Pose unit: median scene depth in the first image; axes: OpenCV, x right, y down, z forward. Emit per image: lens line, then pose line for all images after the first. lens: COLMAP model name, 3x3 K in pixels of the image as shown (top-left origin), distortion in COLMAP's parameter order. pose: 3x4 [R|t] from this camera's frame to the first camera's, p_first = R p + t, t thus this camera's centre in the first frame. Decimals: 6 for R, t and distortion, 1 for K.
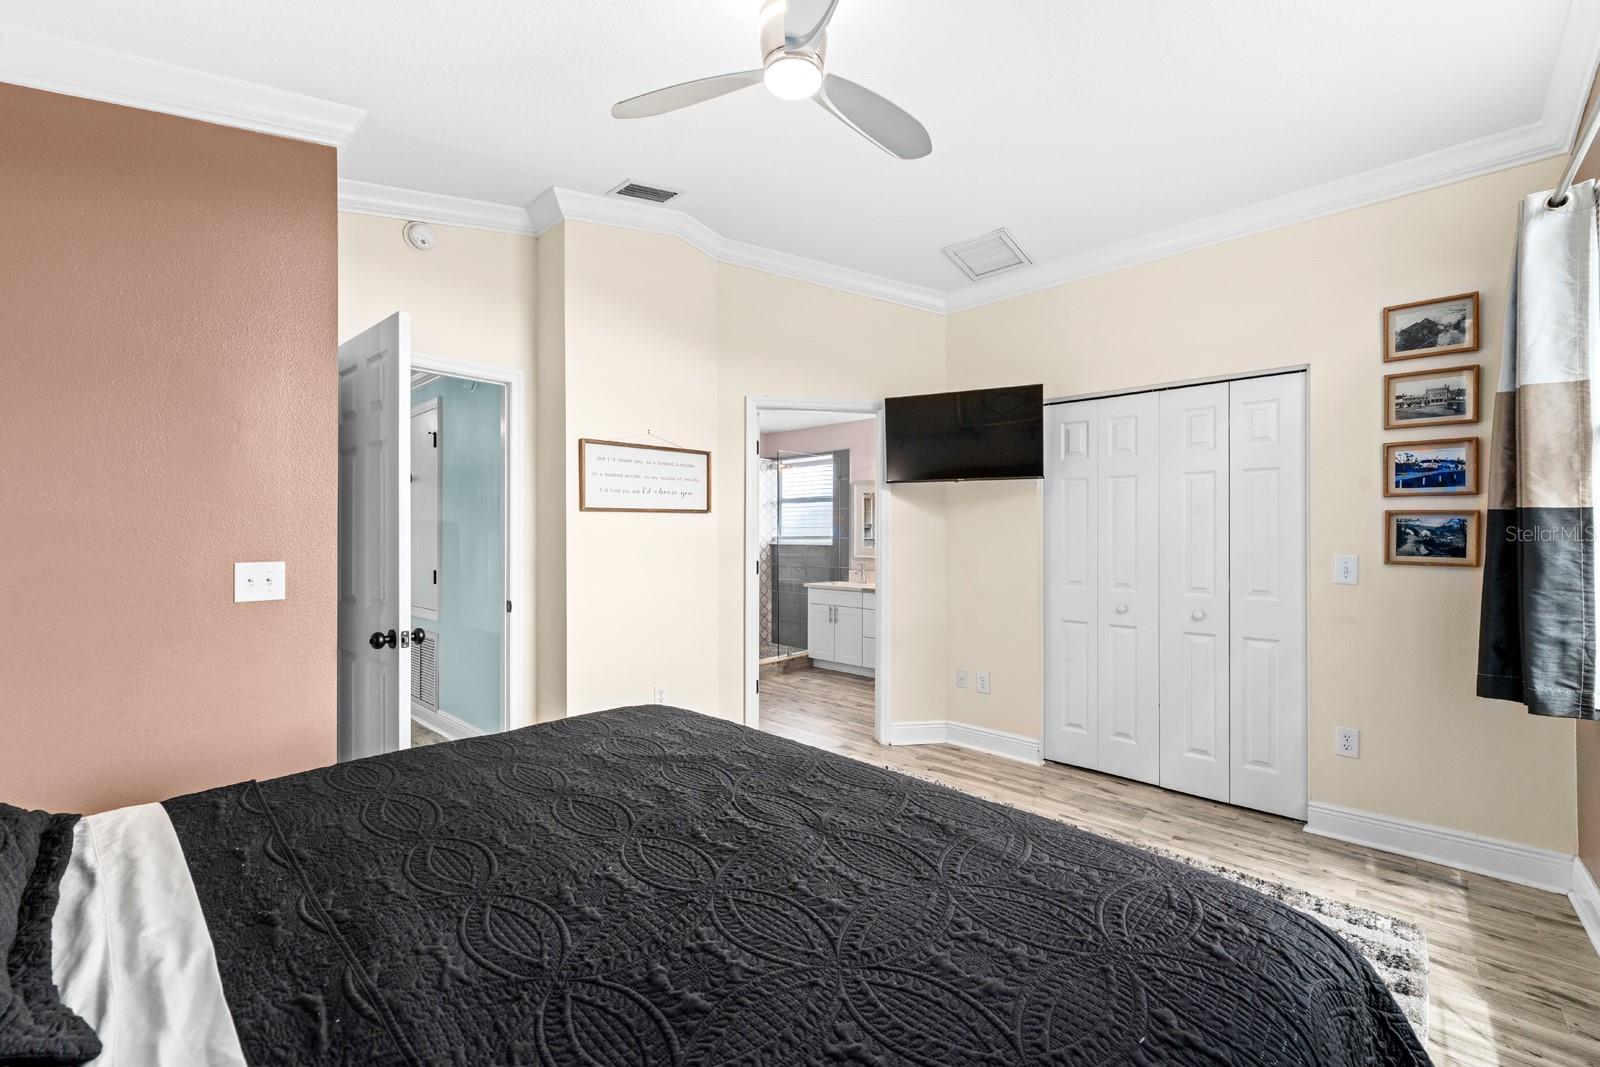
lens RADIAL K [[649.3, 0, 796.1], [0, 649.3, 526.9], [0, 0, 1]] dist [-0.000593, 0.000044]
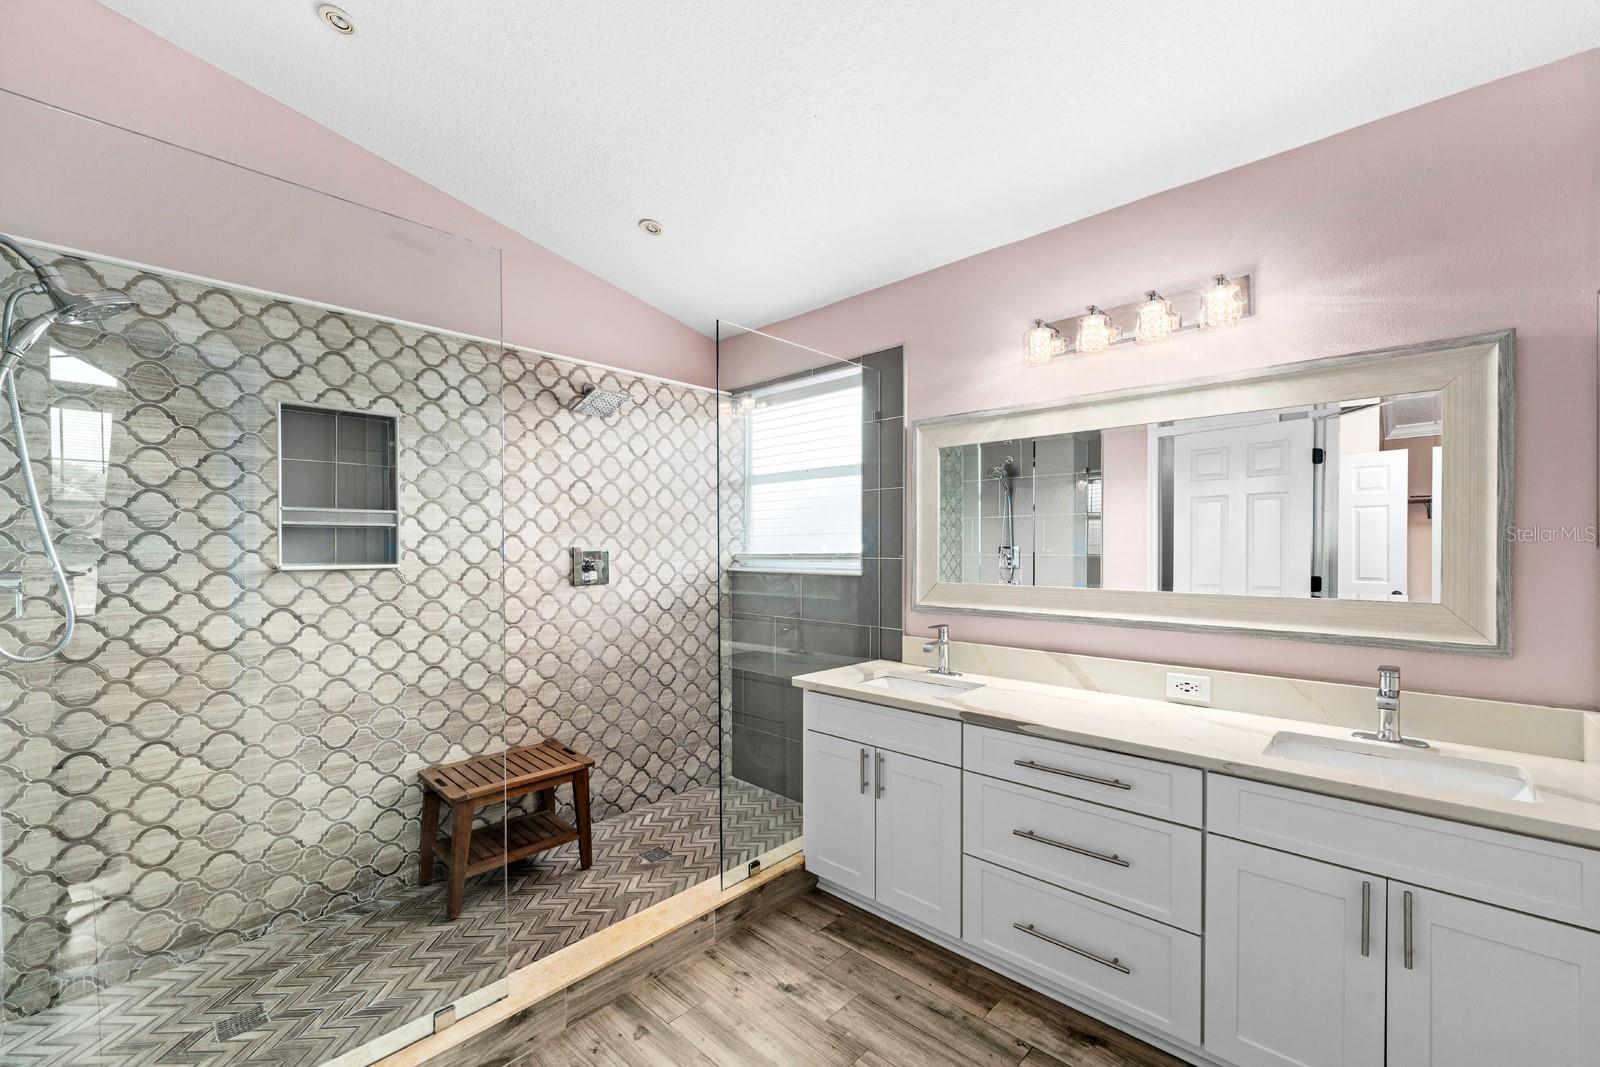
lens RADIAL K [[654.2, 0, 800.3], [0, 654.2, 545.2], [0, 0, 1]] dist [-0.000646, -0.000194]
pose [[0.999935, -0.006834, -0.009077, 0.031090], [0.006986, 0.999834, 0.016818, 0.001620], [0.008960, -0.016881, 0.999817, 0.931788]]
